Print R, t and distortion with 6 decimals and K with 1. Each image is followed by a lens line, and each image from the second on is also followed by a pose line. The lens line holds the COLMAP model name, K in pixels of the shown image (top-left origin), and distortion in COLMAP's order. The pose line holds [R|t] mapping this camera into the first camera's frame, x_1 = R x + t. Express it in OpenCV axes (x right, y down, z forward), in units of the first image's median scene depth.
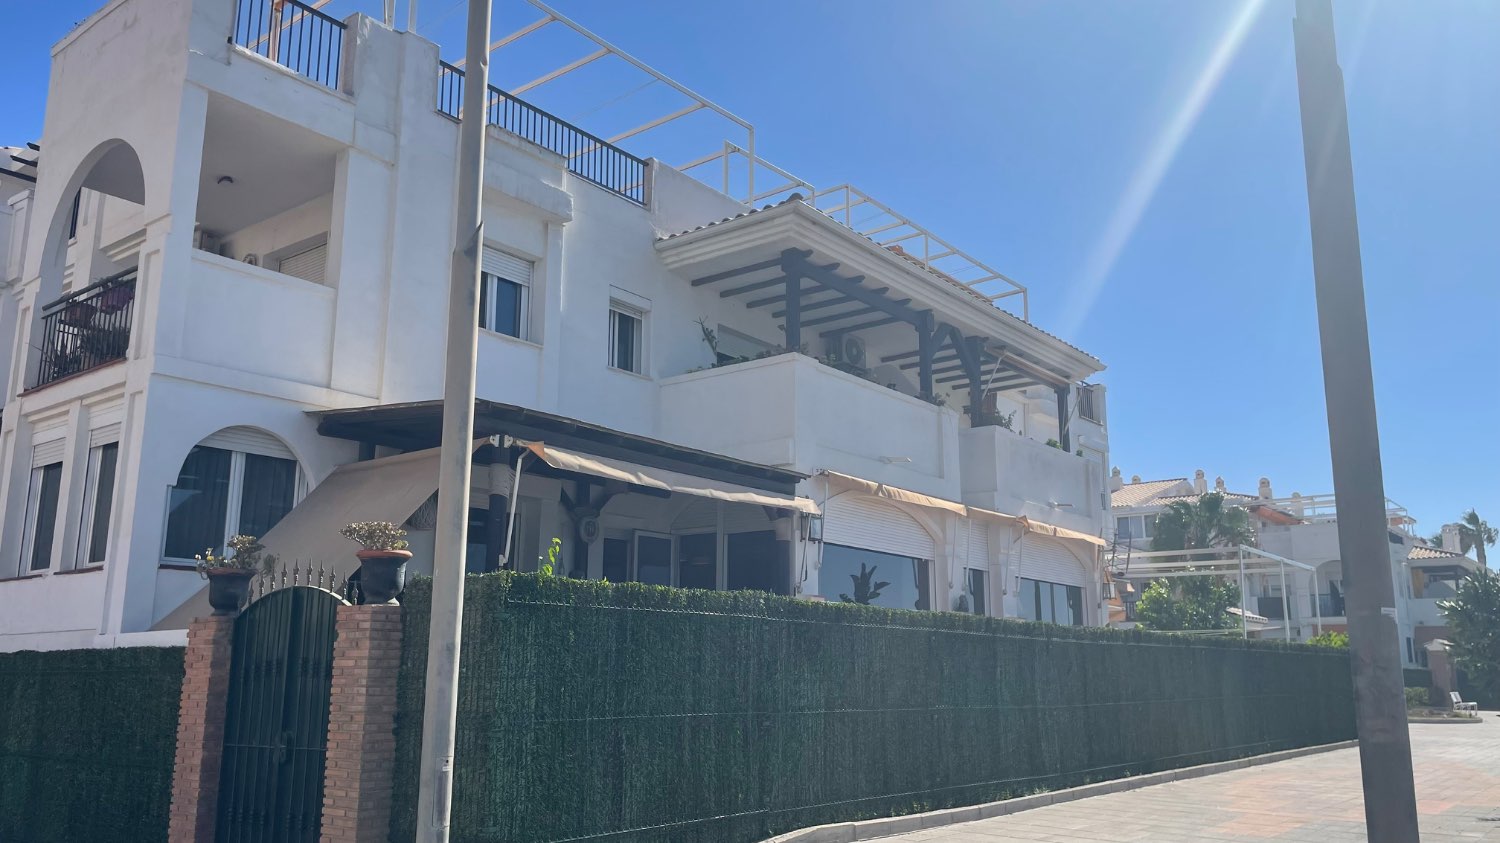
lens RADIAL K [[1151.9, 0, 757.5], [0, 1151.9, 428.4], [0, 0, 1]] dist [0.096588, -0.129245]
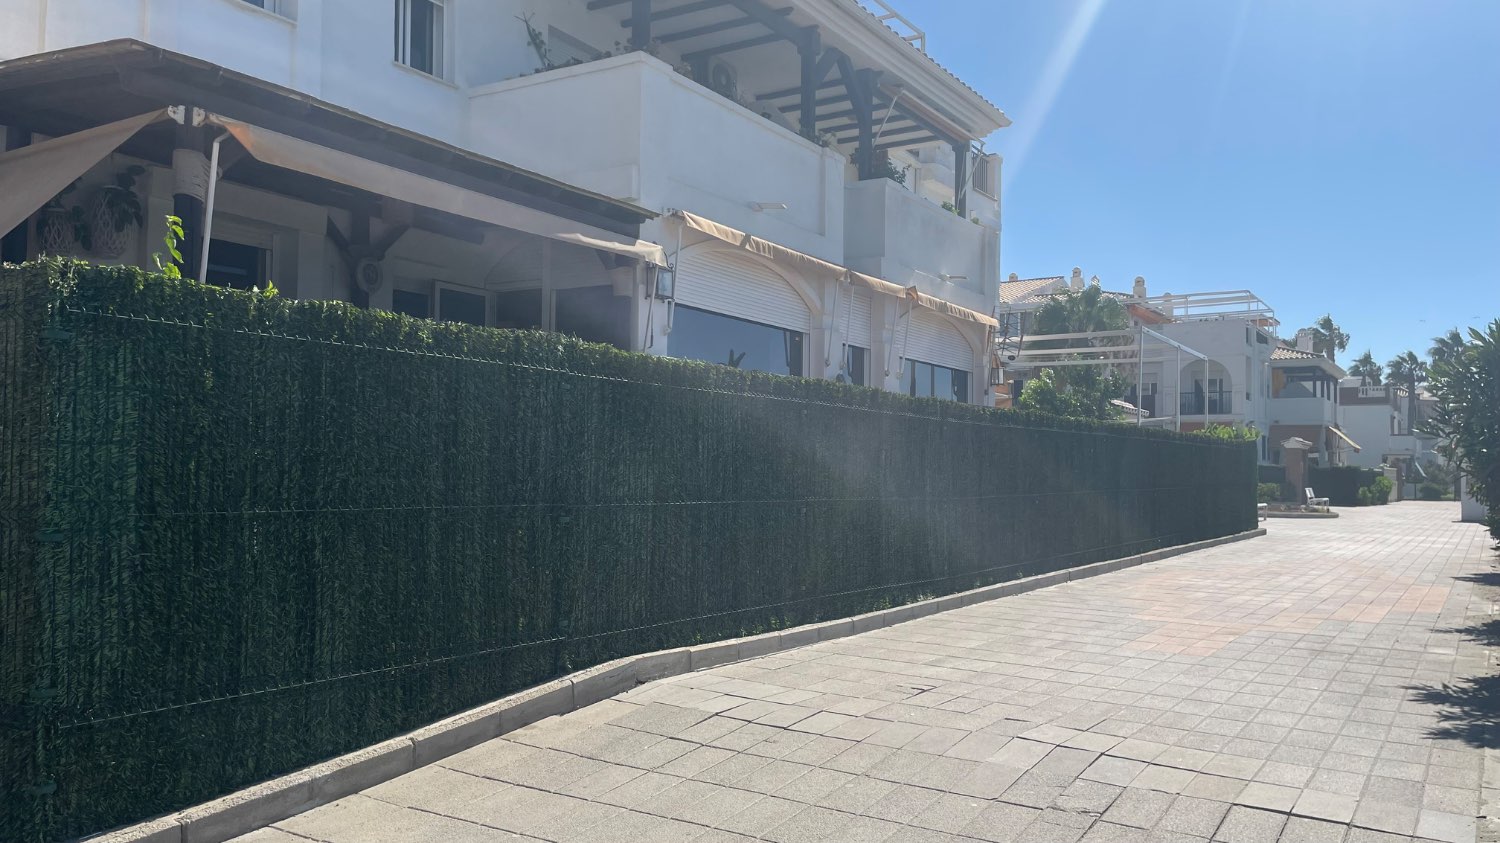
lens RADIAL K [[1151.9, 0, 755.2], [0, 1151.9, 432.8], [0, 0, 1]] dist [0.096588, -0.129245]
pose [[0.994254, 0.011746, 0.106398, 0.029504], [-0.030197, 0.984369, 0.173512, 0.049057], [-0.102697, -0.175728, 0.979067, 0.196399]]
